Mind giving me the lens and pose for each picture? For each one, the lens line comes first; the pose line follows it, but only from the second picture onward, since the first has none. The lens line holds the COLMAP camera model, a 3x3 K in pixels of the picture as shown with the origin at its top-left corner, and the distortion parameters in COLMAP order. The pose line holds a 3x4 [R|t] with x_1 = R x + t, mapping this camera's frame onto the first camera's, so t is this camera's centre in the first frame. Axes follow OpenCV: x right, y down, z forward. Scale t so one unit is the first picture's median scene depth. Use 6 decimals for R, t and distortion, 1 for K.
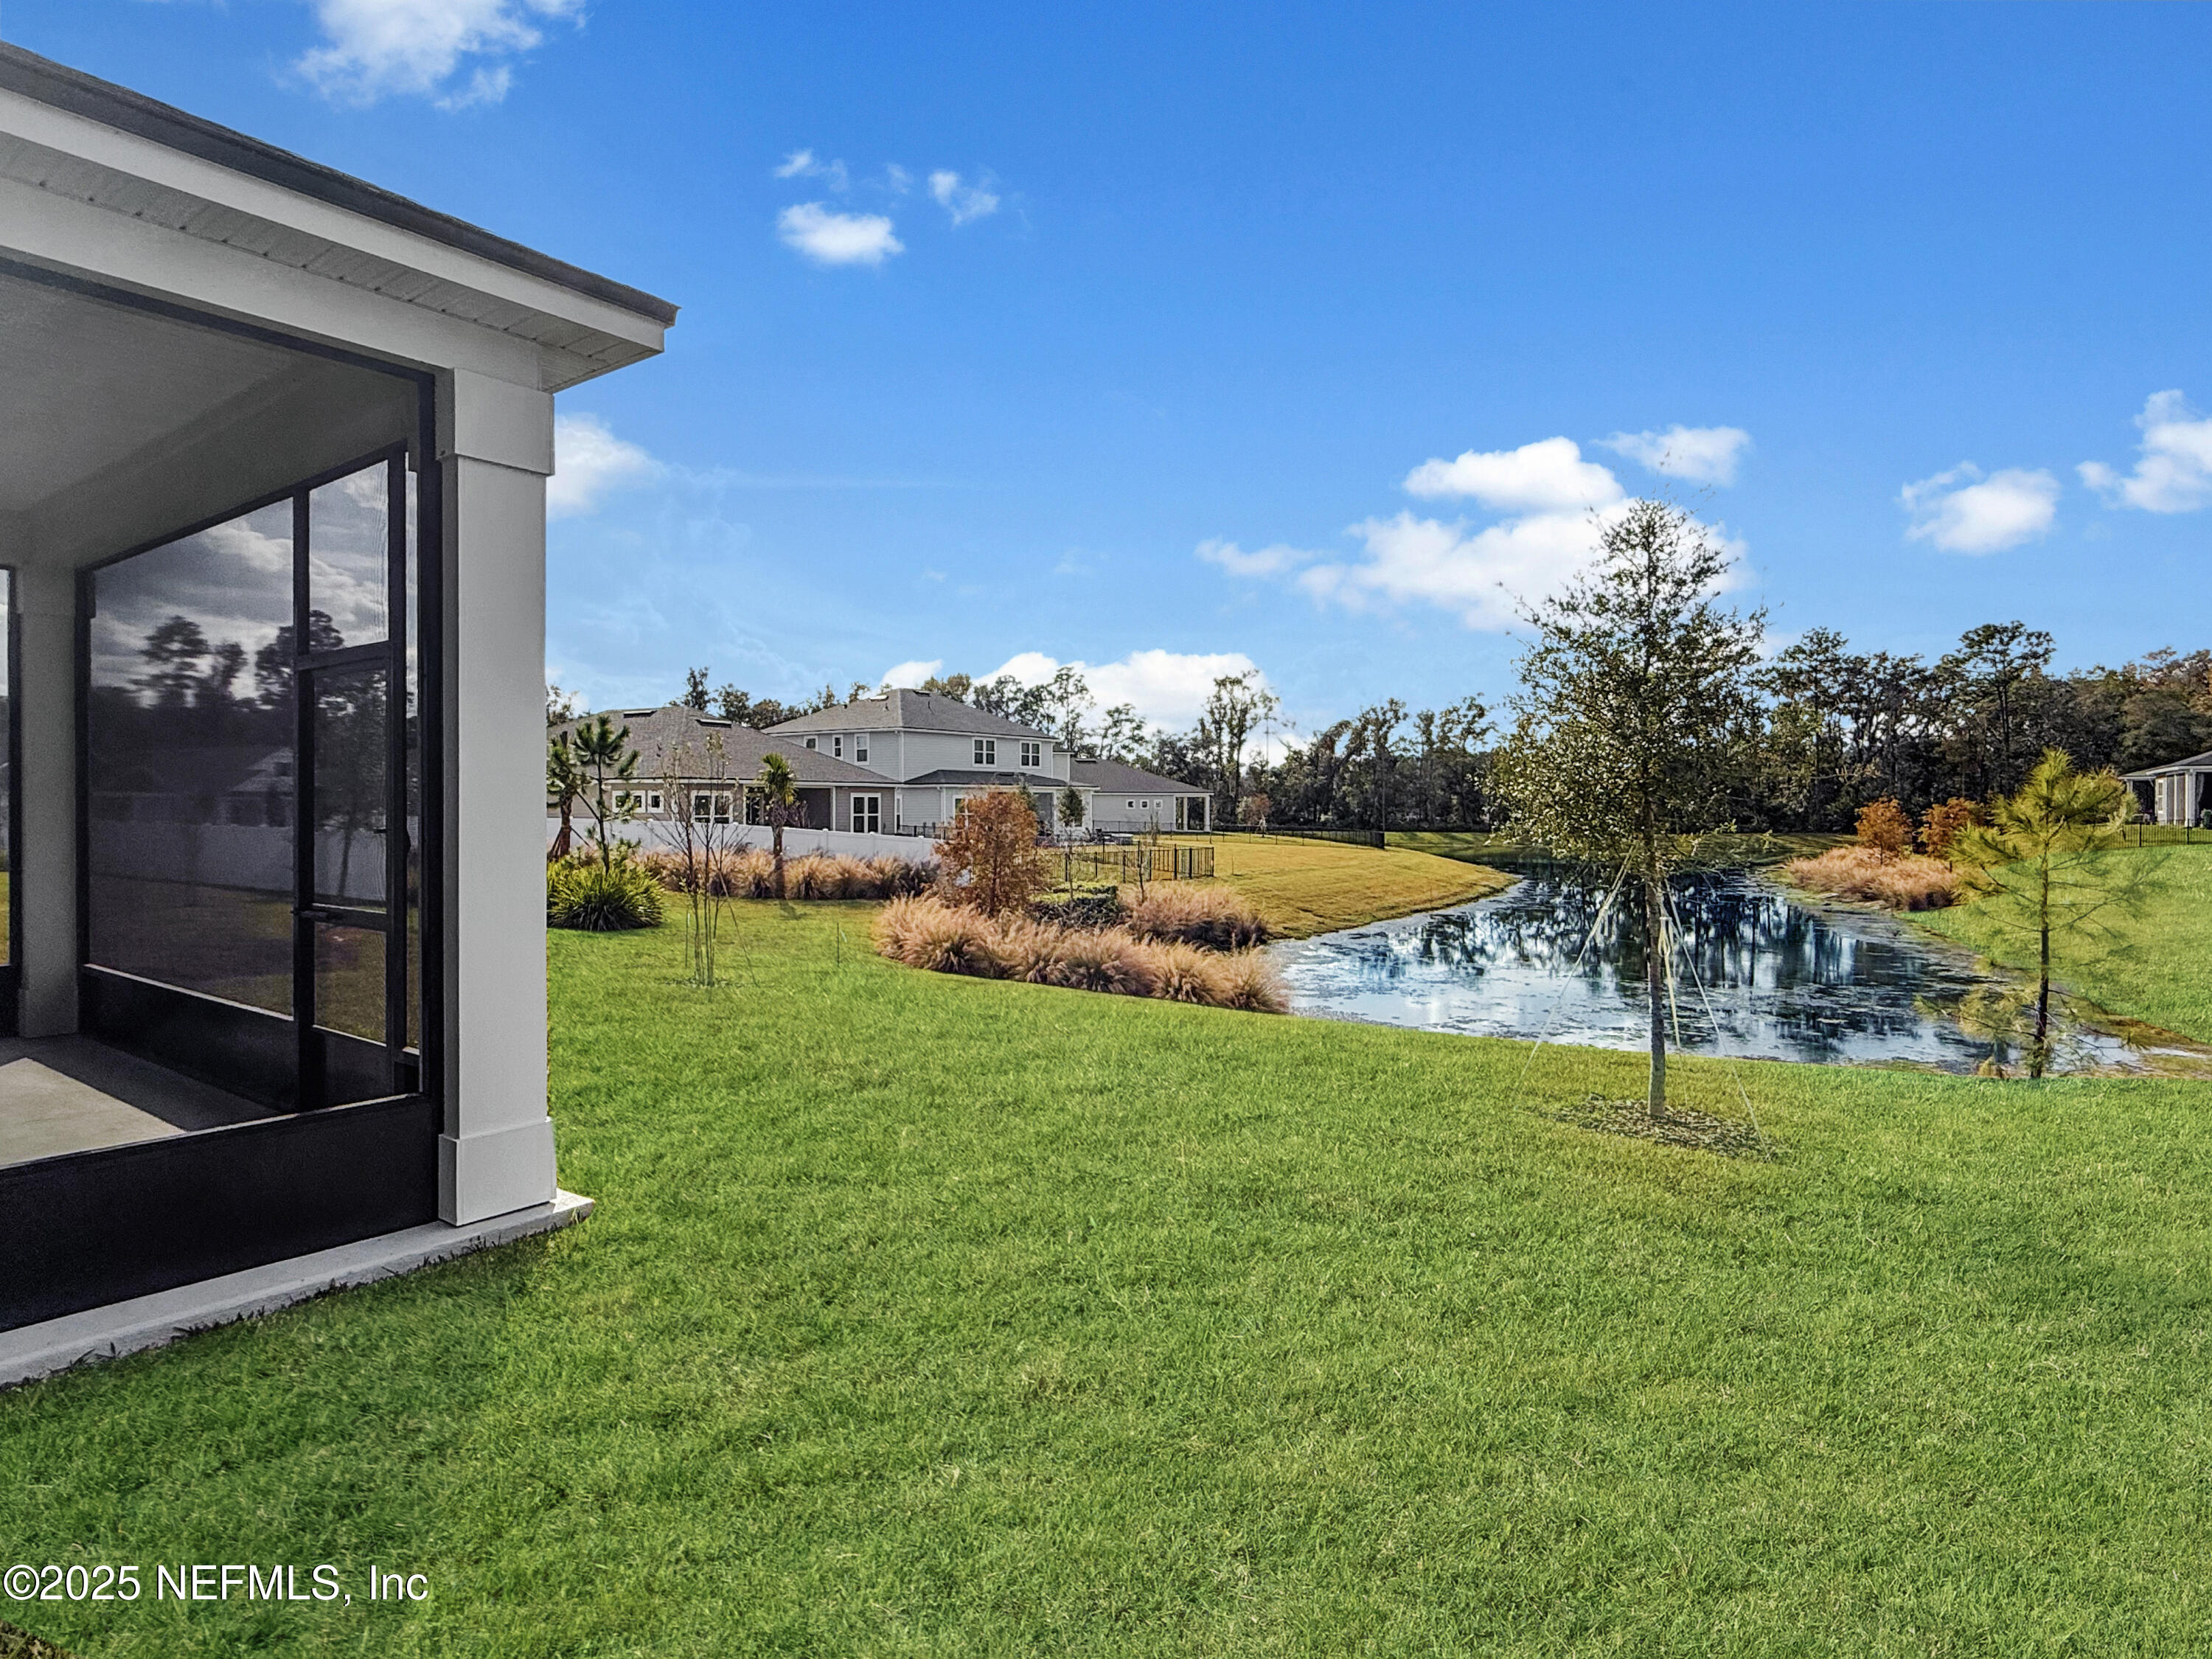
lens RADIAL K [[1211.1, 0, 1106.0], [0, 1211.1, 829.5], [0, 0, 1]] dist [0.000462, -0.000081]
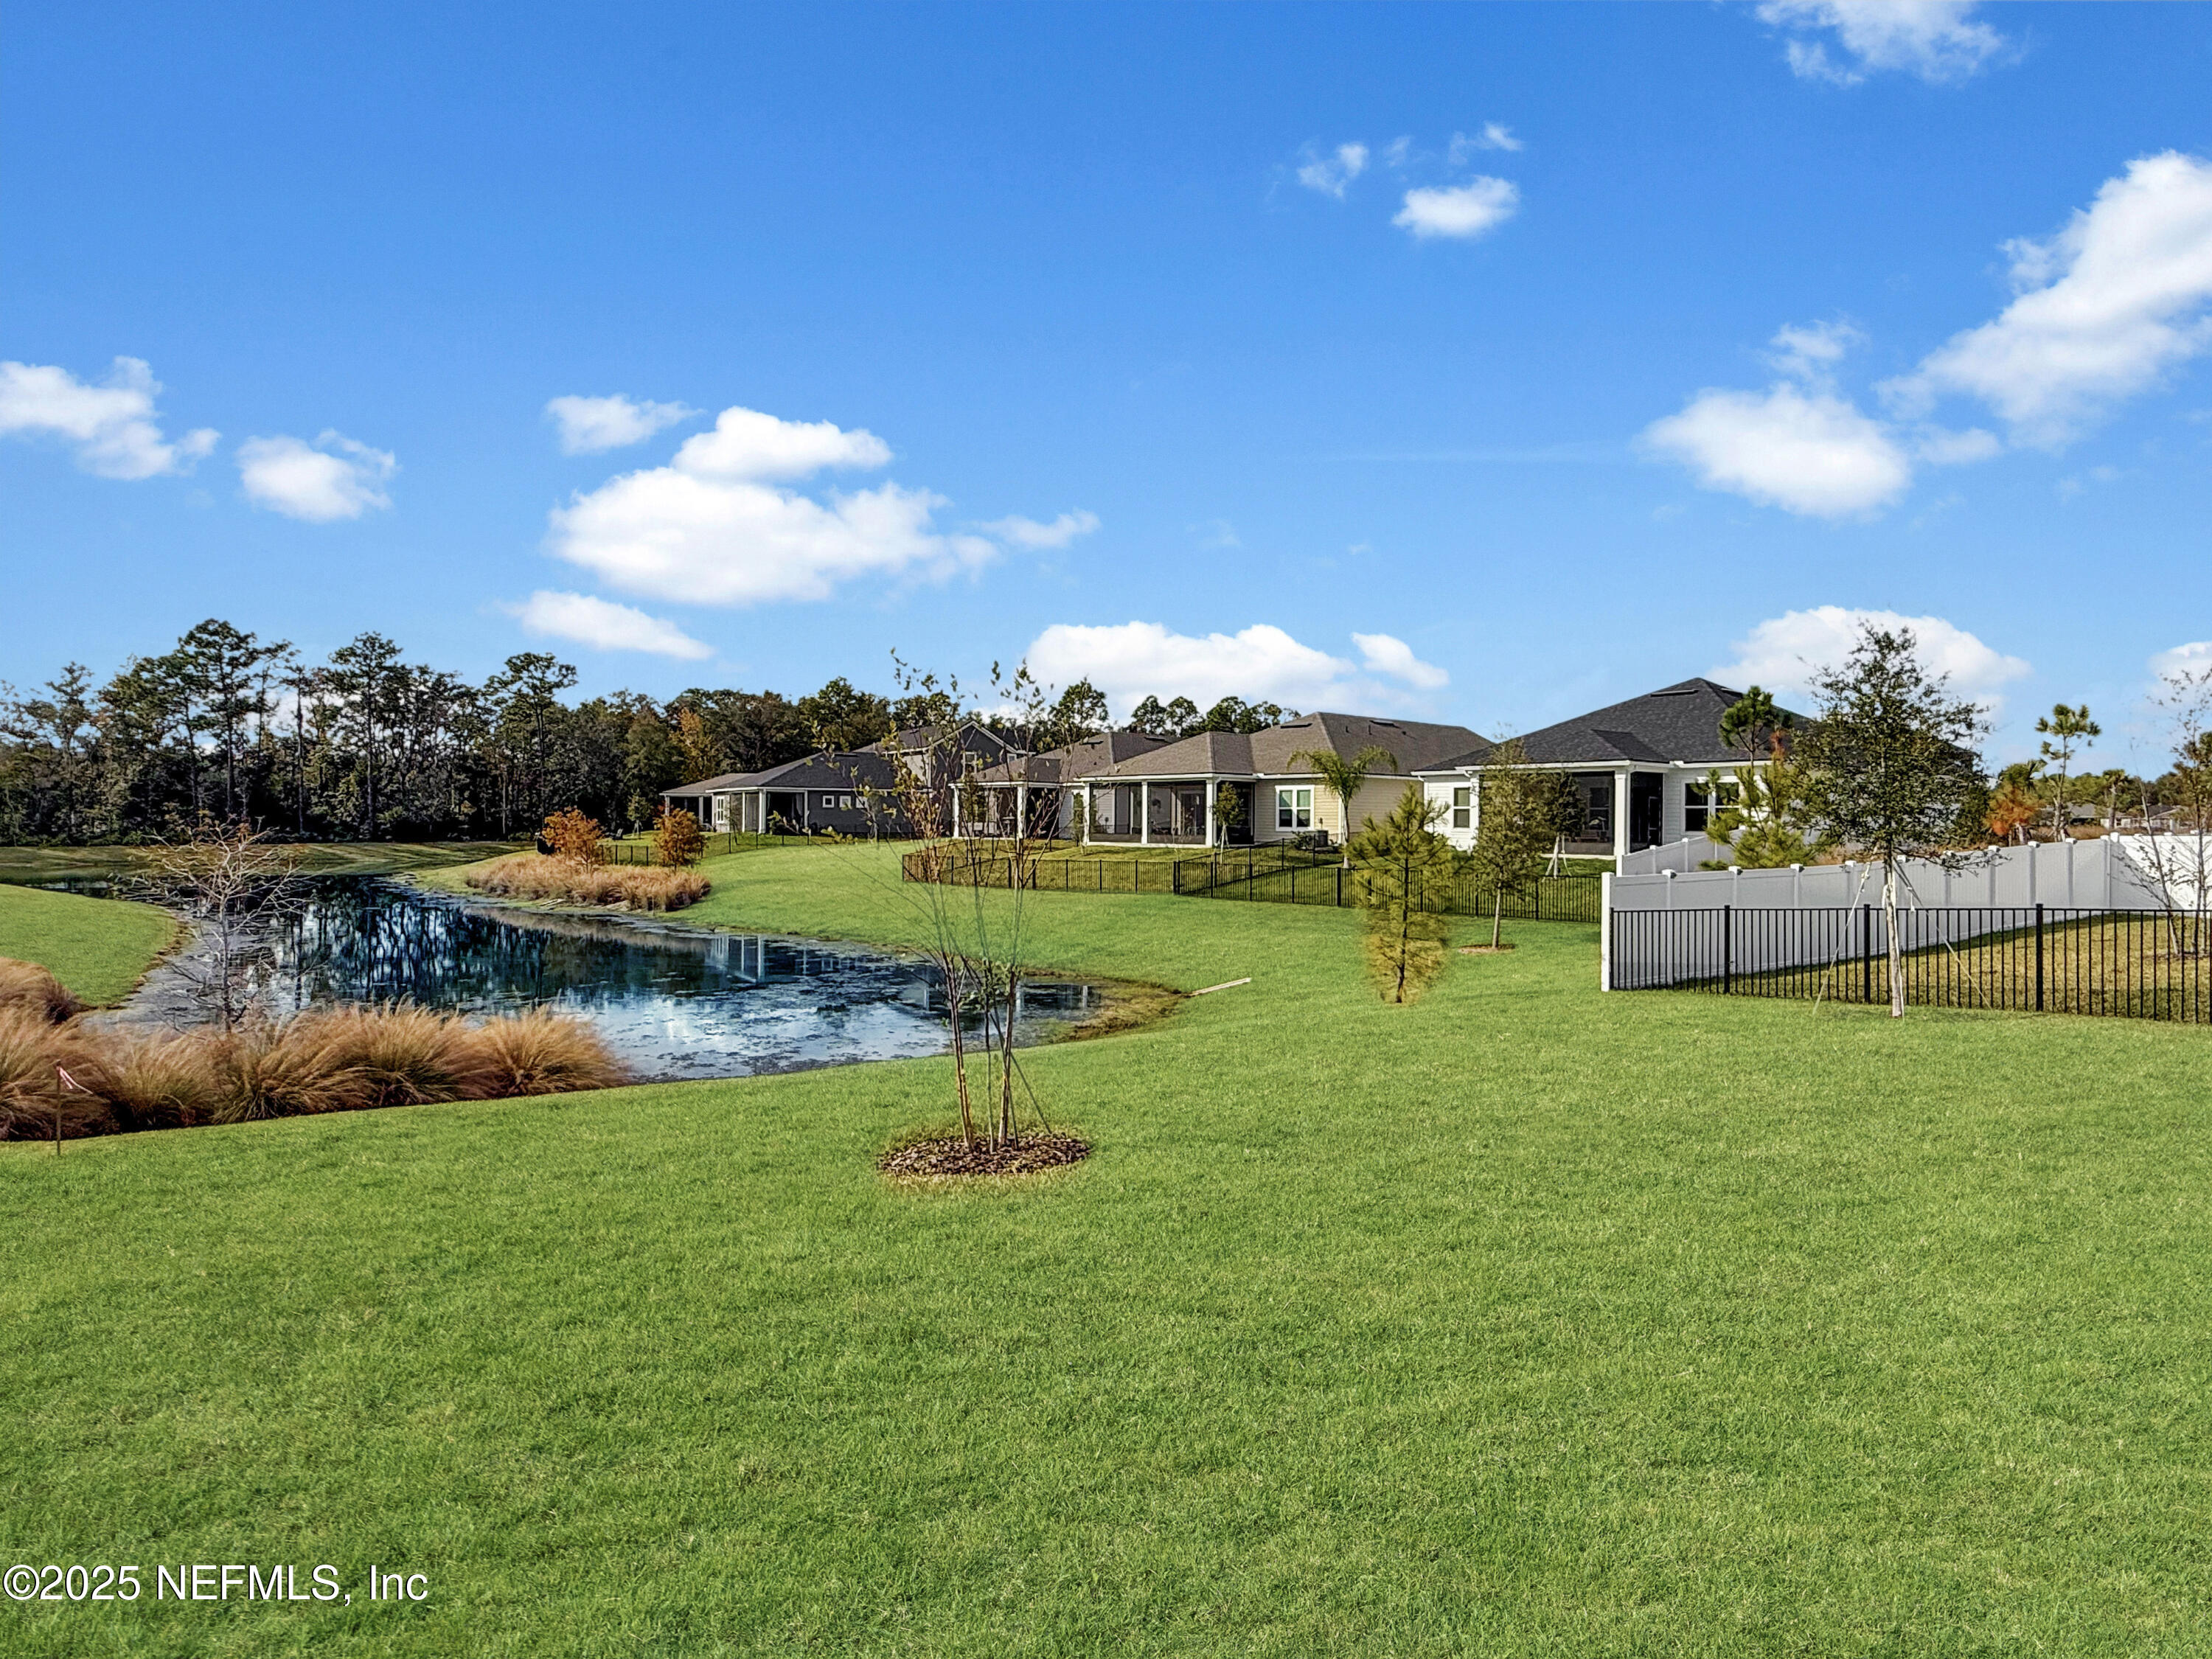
lens RADIAL K [[1211.1, 0, 1106.0], [0, 1211.1, 829.5], [0, 0, 1]] dist [0.000462, -0.000081]
pose [[0.391954, -0.002128, 0.919982, -0.077040], [0.009157, 0.999957, -0.001589, -0.000560], [-0.919939, 0.009047, 0.391957, 0.073297]]
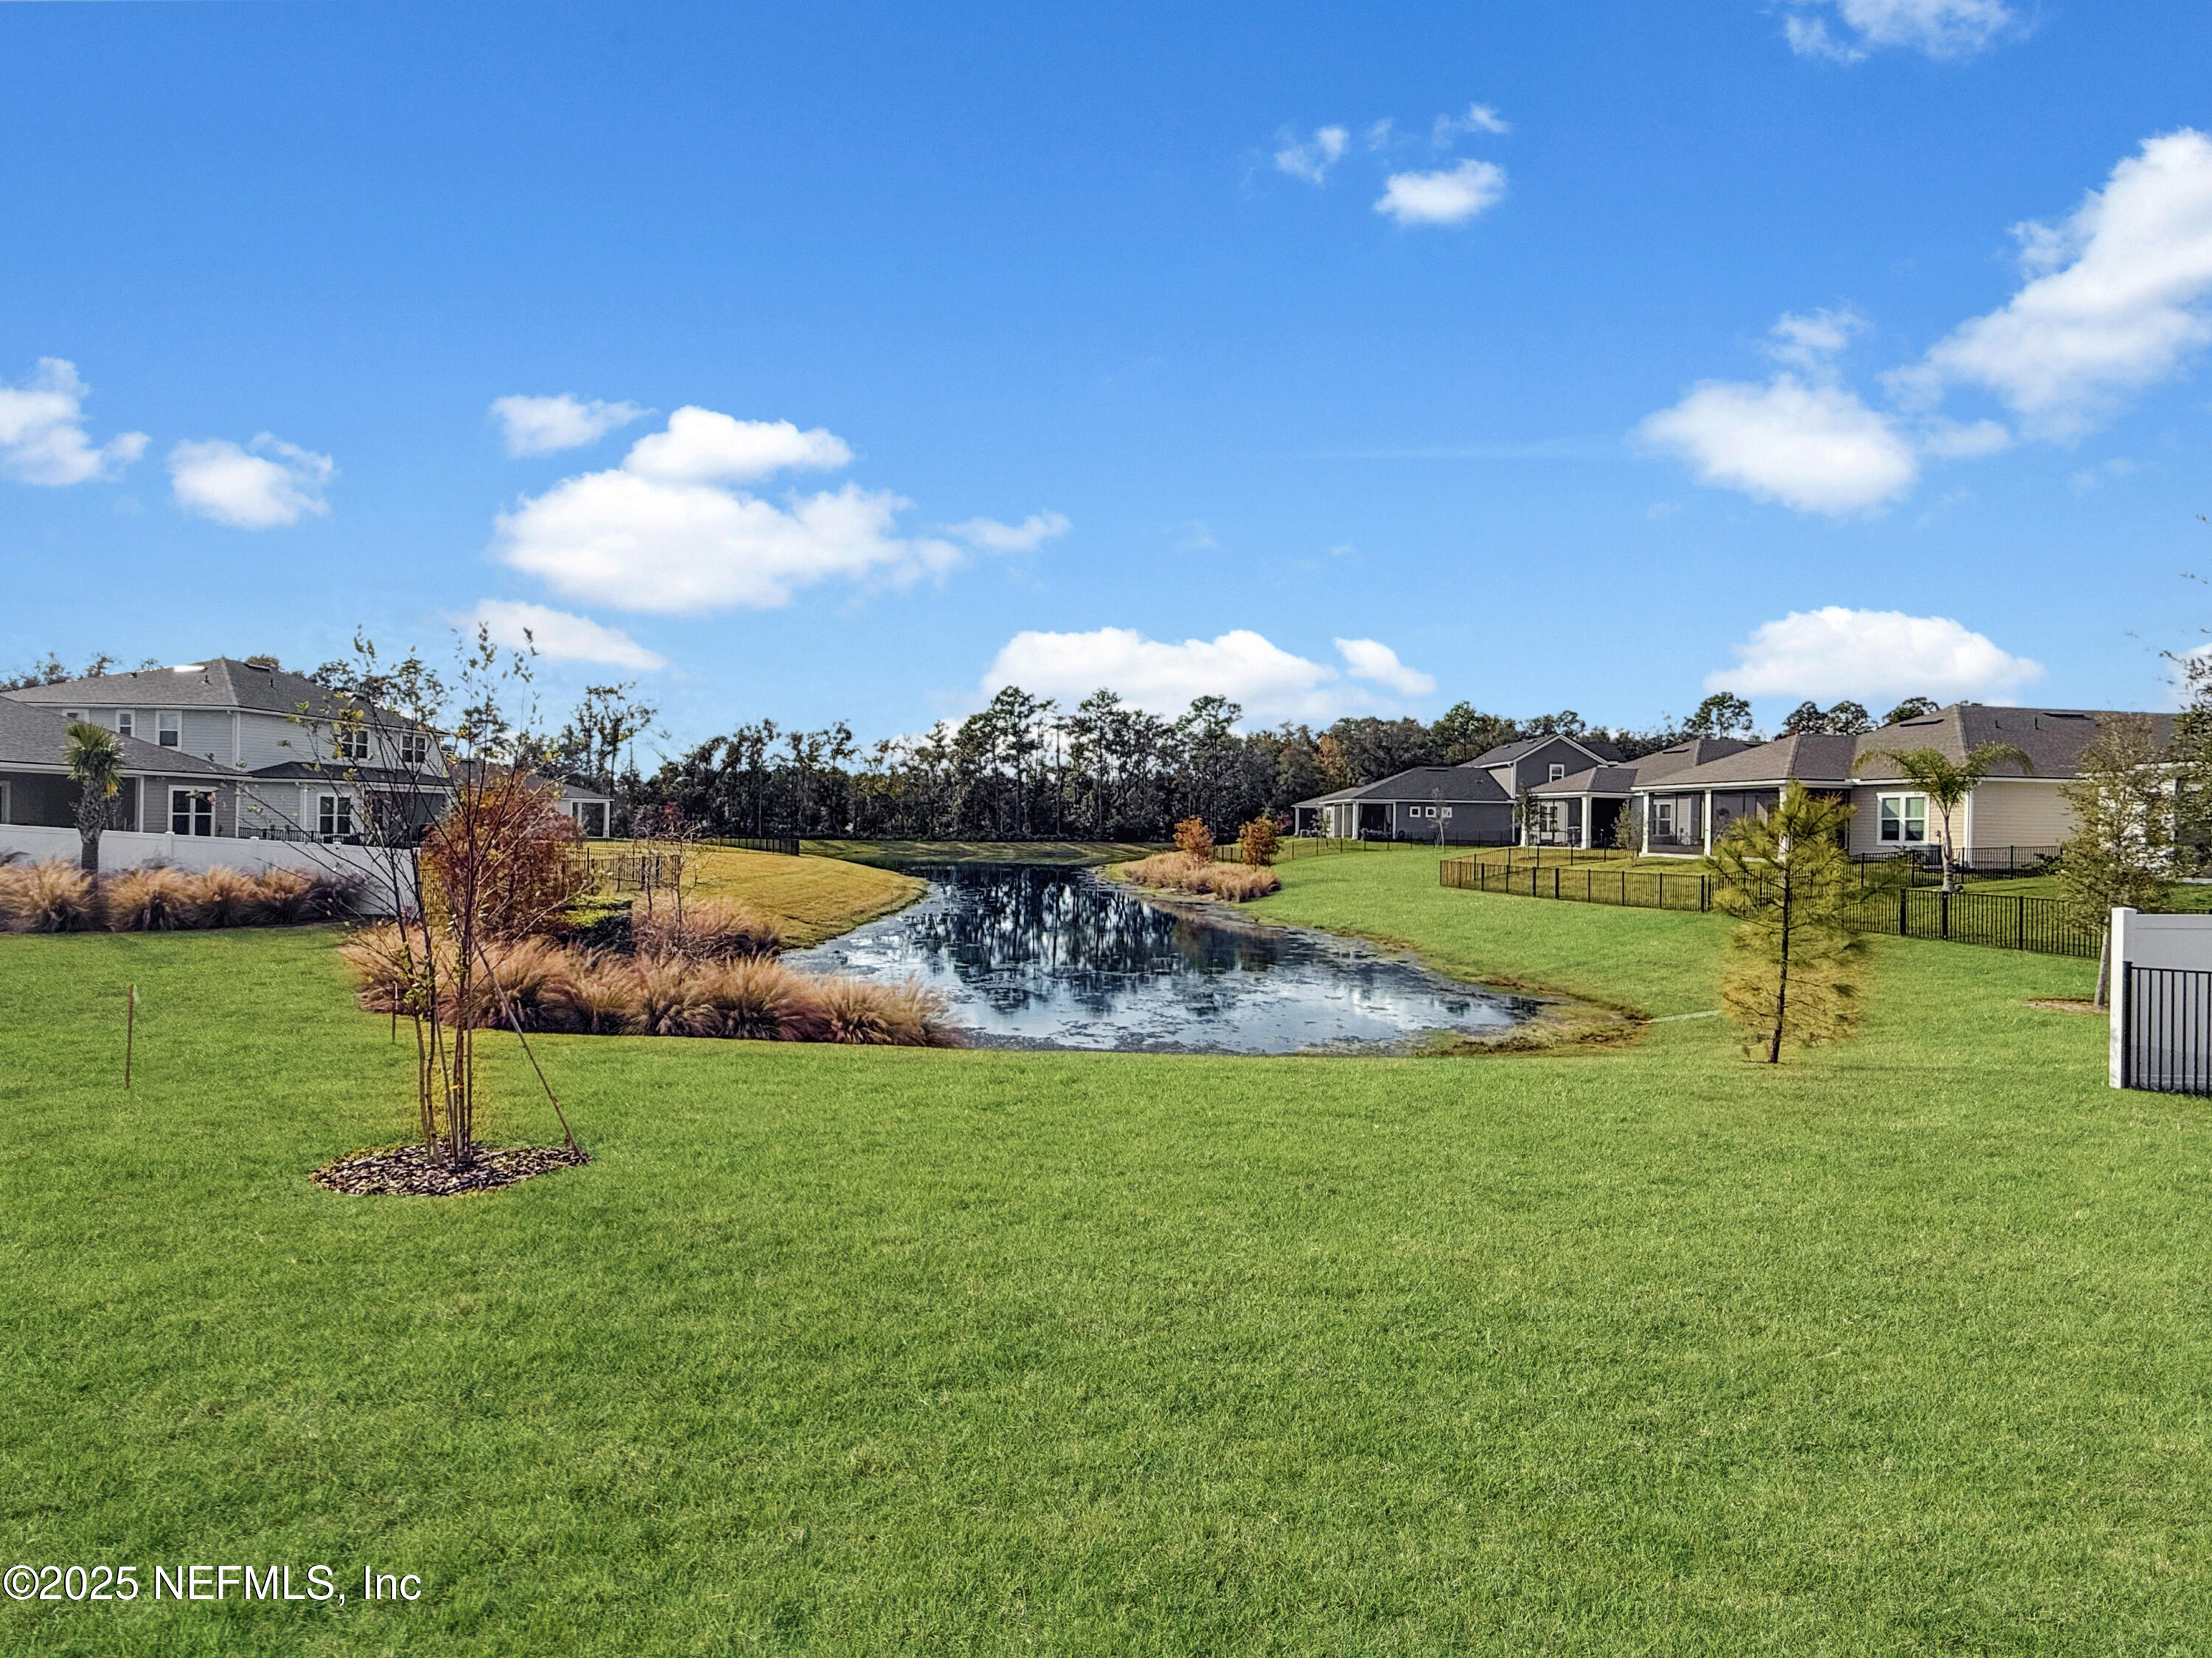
lens RADIAL K [[1034.9, 0, 1106.0], [0, 1034.9, 829.0], [0, 0, 1]] dist [-0.000275, -0.000423]
pose [[0.833578, 0.011869, 0.552274, -0.033193], [-0.007463, 0.999920, -0.010224, 0.000008], [-0.552351, 0.004401, 0.833600, 0.051237]]
